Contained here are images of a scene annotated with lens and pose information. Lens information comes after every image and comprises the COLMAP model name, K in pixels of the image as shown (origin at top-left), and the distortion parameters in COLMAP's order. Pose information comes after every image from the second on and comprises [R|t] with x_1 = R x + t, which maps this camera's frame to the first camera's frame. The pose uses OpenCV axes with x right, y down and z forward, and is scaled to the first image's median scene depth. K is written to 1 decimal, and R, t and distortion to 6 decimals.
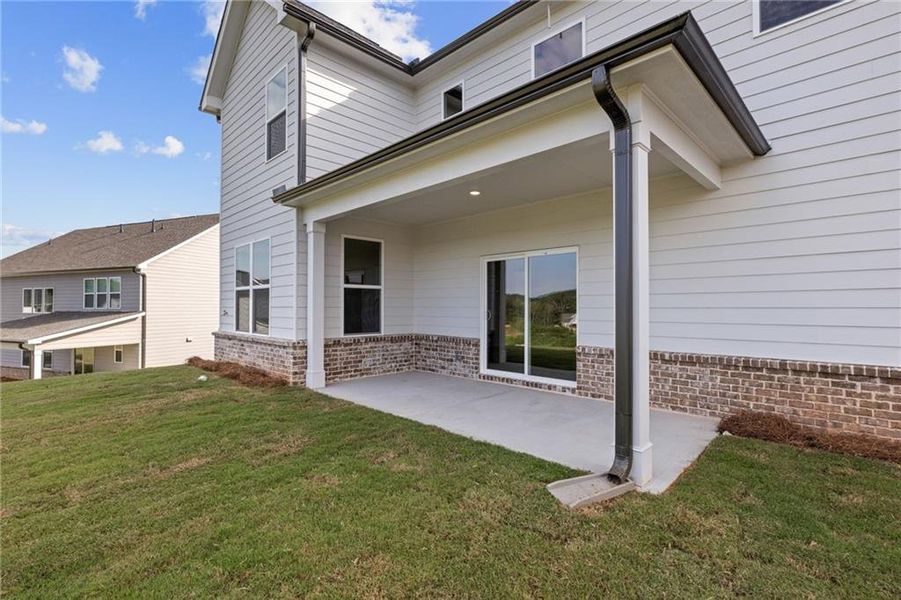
lens RADIAL K [[424.1, 0, 450.5], [0, 424.1, 300.0], [0, 0, 1]] dist [-0.000990, 0.000018]
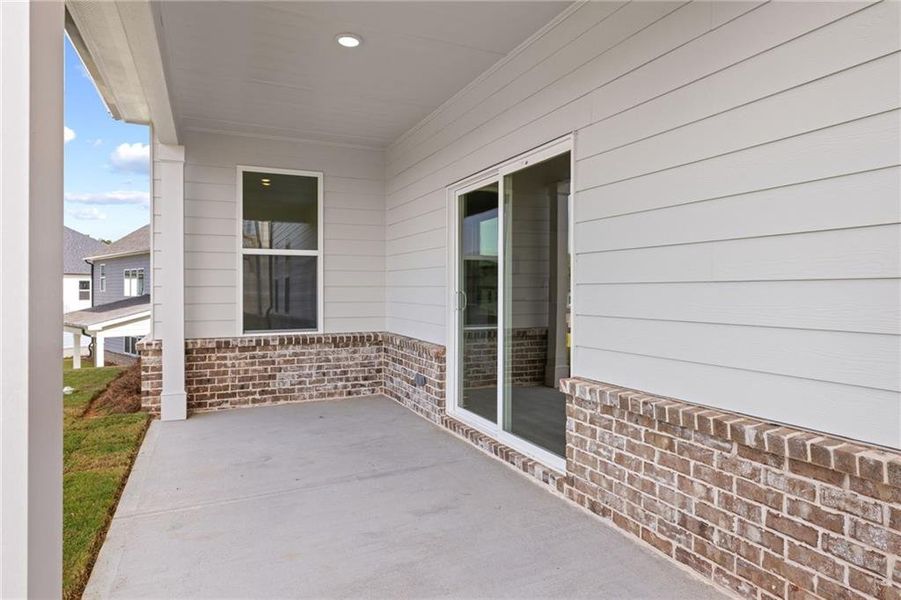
lens RADIAL K [[549.0, 0, 454.1], [0, 549.0, 292.9], [0, 0, 1]] dist [0.000363, 0.000704]
pose [[0.937587, 0.000292, -0.347752, 0.302634], [0.007634, 0.999741, 0.021423, 0.011440], [0.347668, -0.022741, 0.937342, 0.370407]]
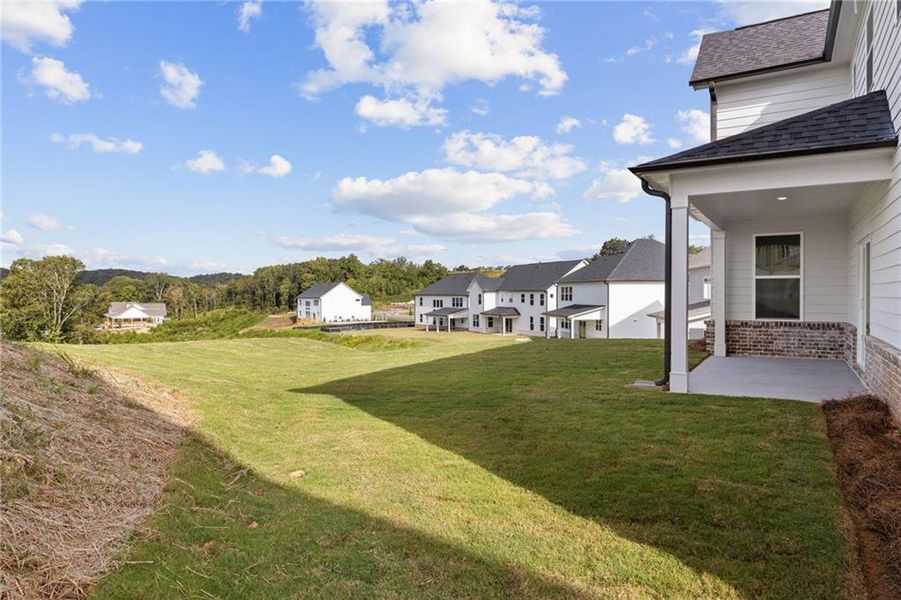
lens RADIAL K [[549.0, 0, 454.1], [0, 549.0, 292.9], [0, 0, 1]] dist [0.000363, 0.000704]
pose [[0.243655, -0.000980, -0.969861, 1.033082], [0.017241, 0.999846, 0.003321, -0.009071], [0.969709, -0.017530, 0.243635, -0.192487]]
